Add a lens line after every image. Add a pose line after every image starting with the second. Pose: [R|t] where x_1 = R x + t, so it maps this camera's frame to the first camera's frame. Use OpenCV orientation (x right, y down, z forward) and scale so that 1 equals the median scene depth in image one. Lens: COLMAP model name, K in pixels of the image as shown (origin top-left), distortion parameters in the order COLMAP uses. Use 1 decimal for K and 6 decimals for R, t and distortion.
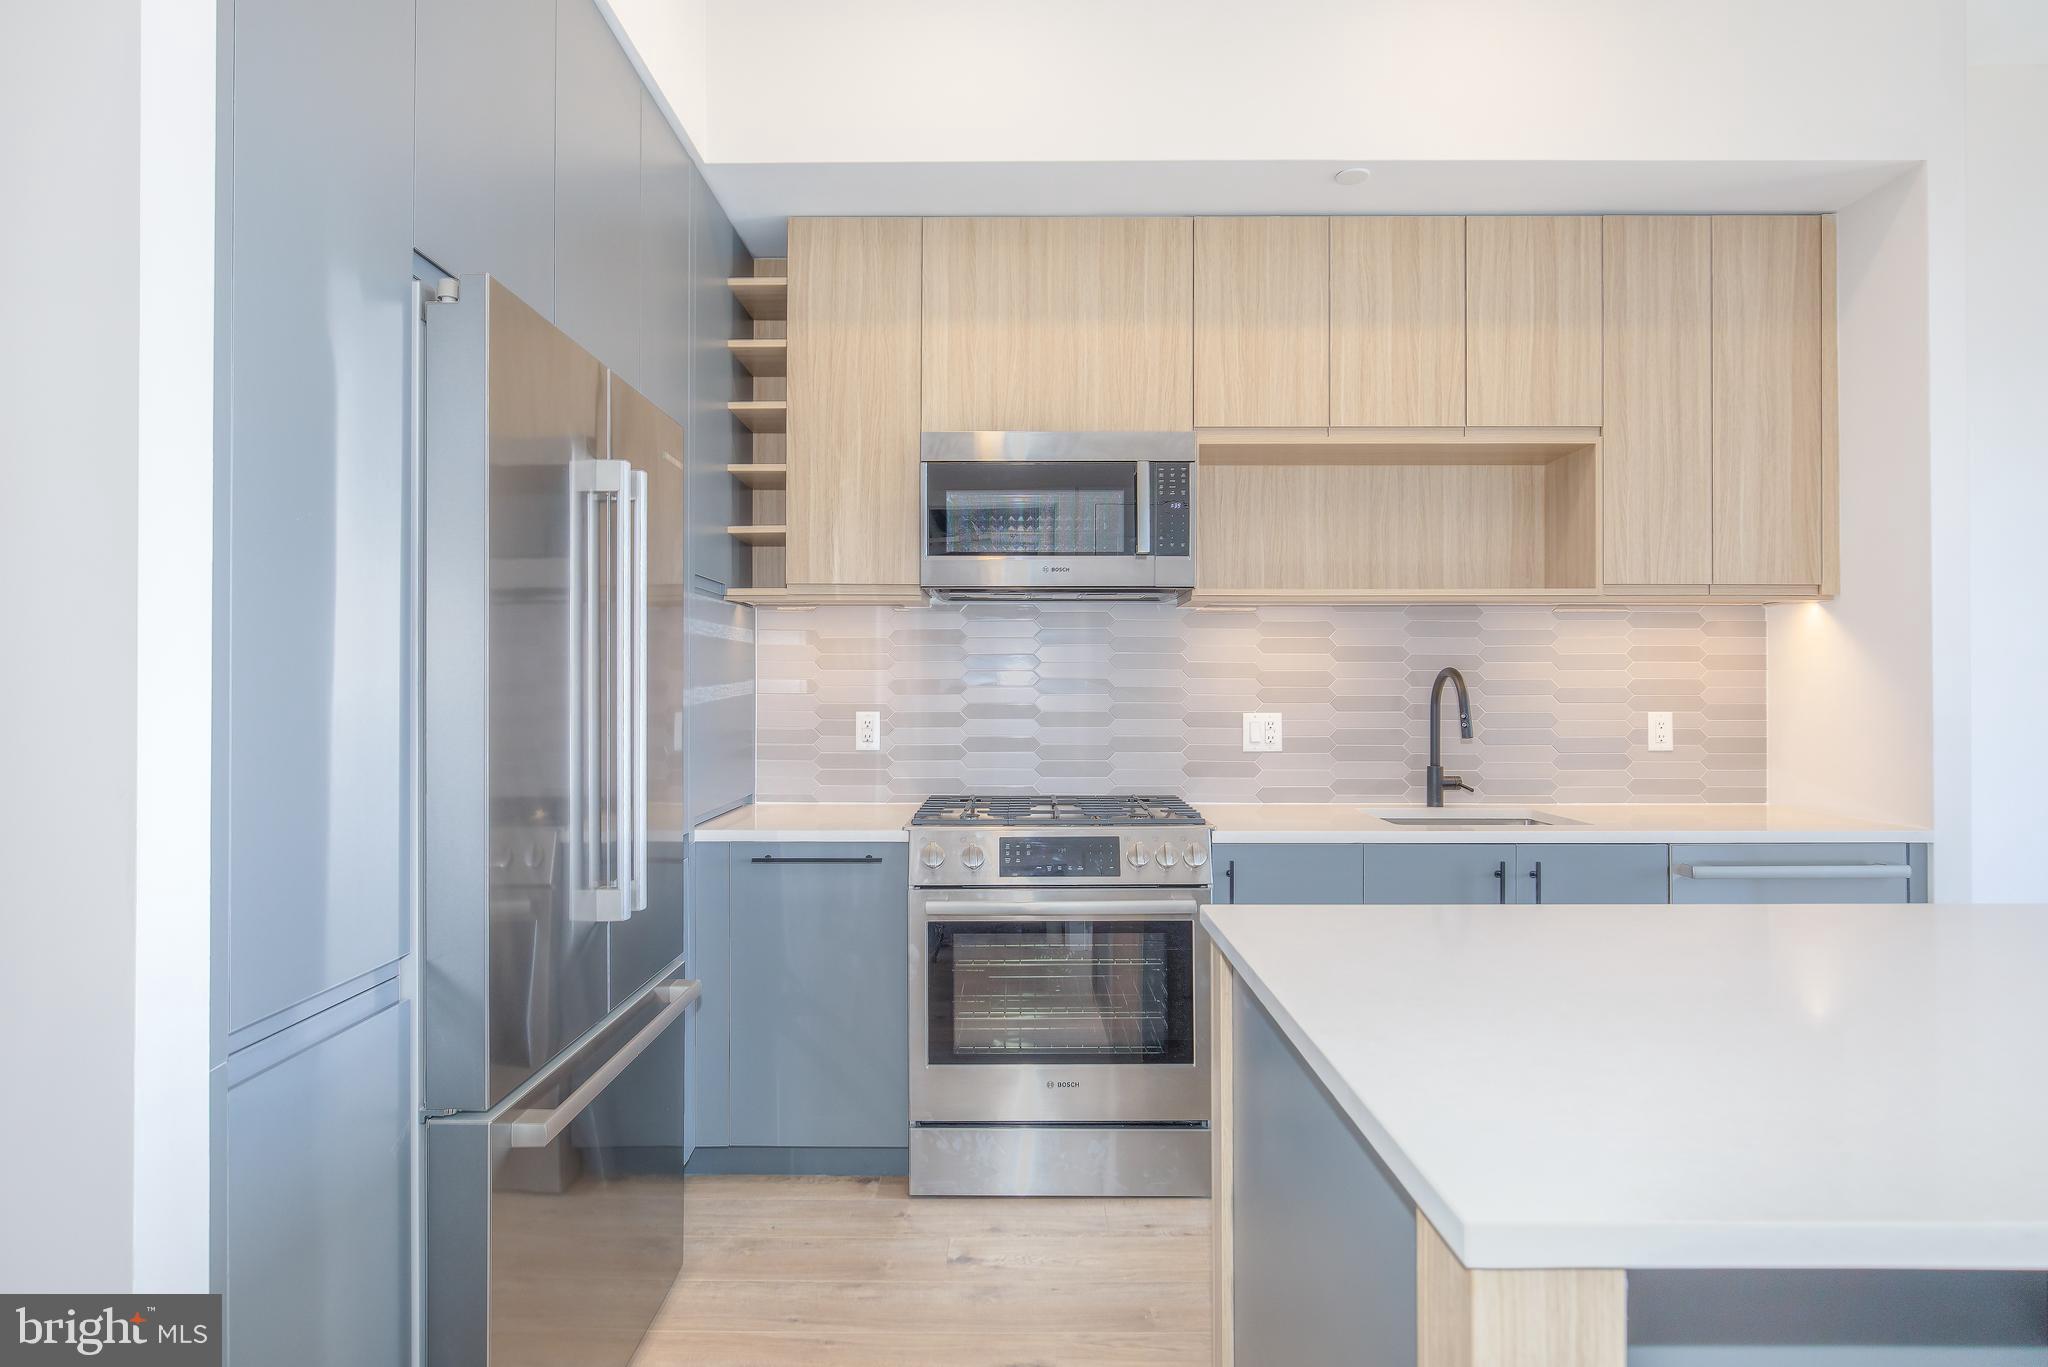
lens RADIAL K [[1122.8, 0, 1020.4], [0, 1122.8, 684.3], [0, 0, 1]] dist [0.000648, 0.000116]
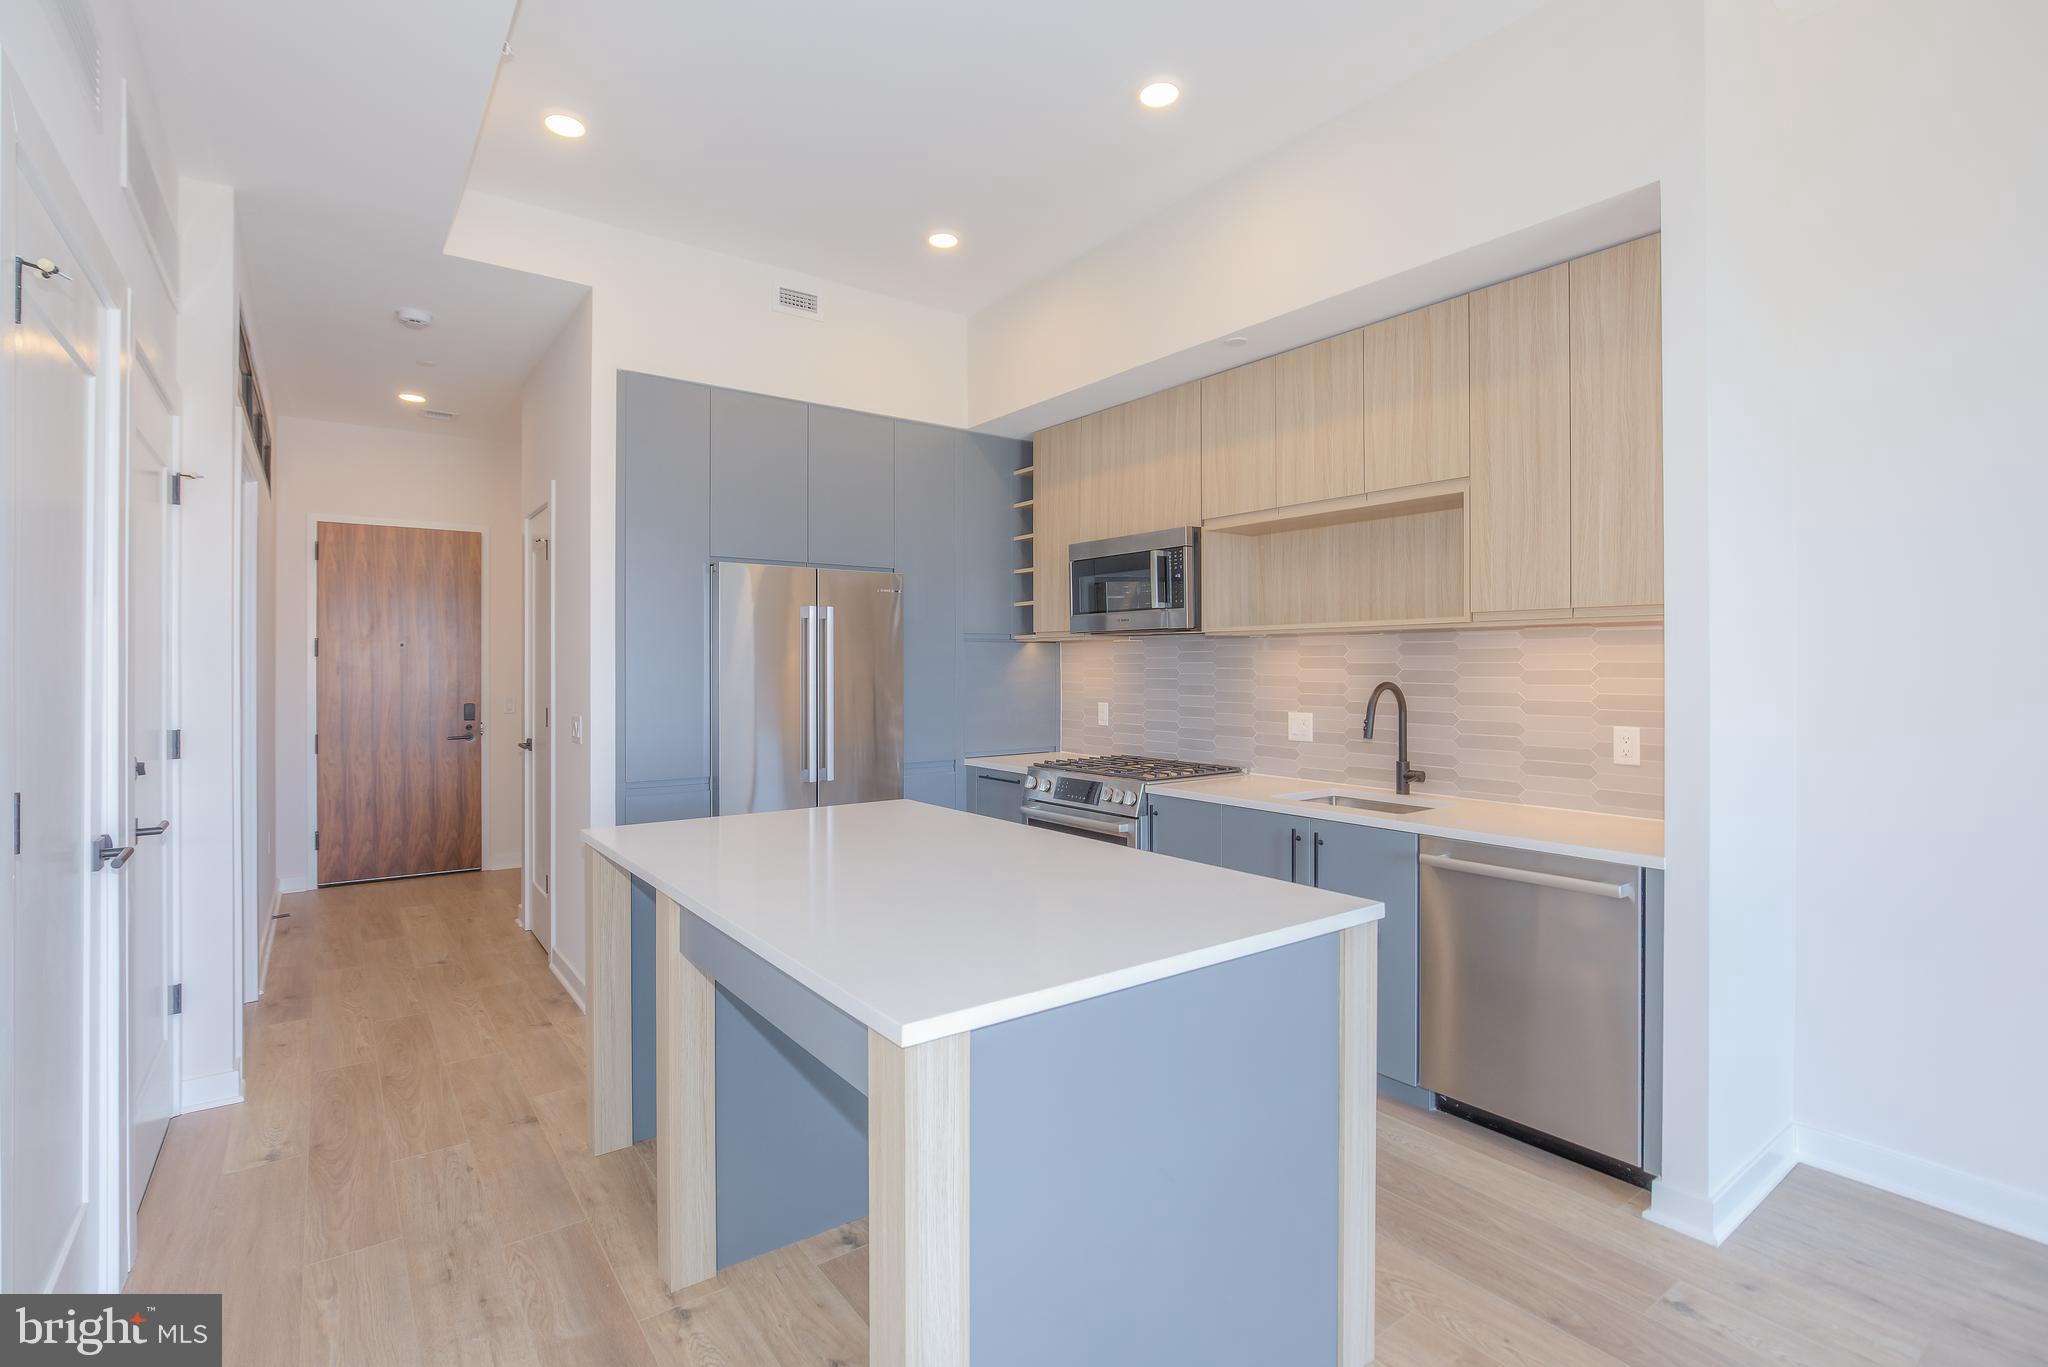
lens RADIAL K [[955.6, 0, 1021.3], [0, 955.6, 669.0], [0, 0, 1]] dist [-0.005545, -0.000157]
pose [[0.597051, 0.003200, -0.802197, 0.960249], [0.002694, 0.999978, 0.005994, -0.035554], [0.802199, -0.005740, 0.597029, 0.040107]]
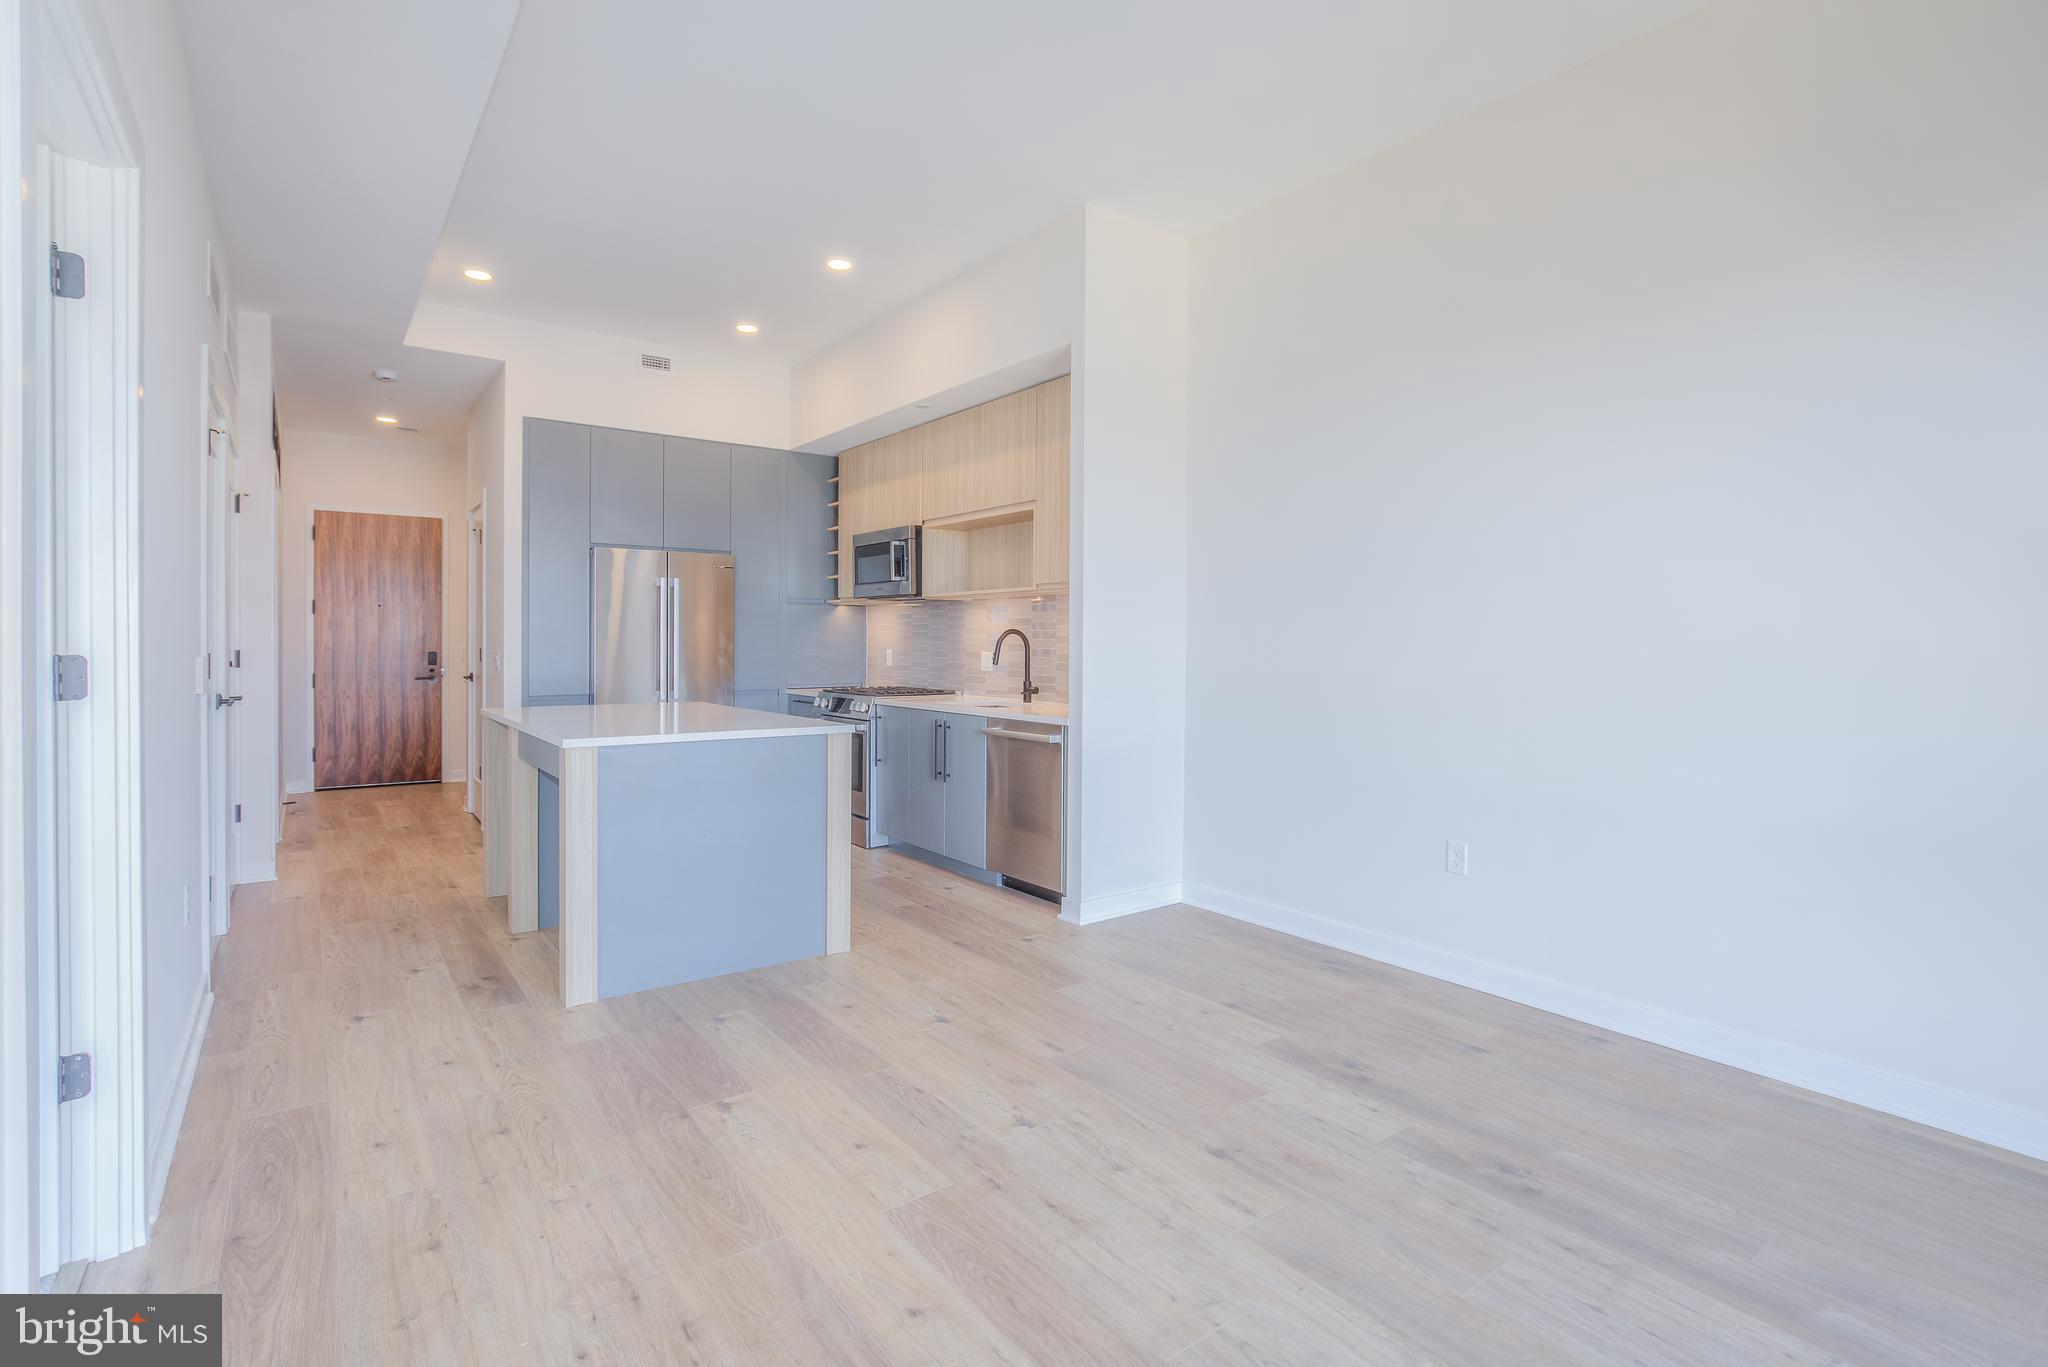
lens RADIAL K [[989.5, 0, 1026.7], [0, 989.5, 654.1], [0, 0, 1]] dist [-0.001935, -0.000170]
pose [[0.595949, 0.014538, -0.802891, 1.705401], [-0.004199, 0.999879, 0.014988, 0.002705], [0.803012, -0.005561, 0.595937, 0.006290]]
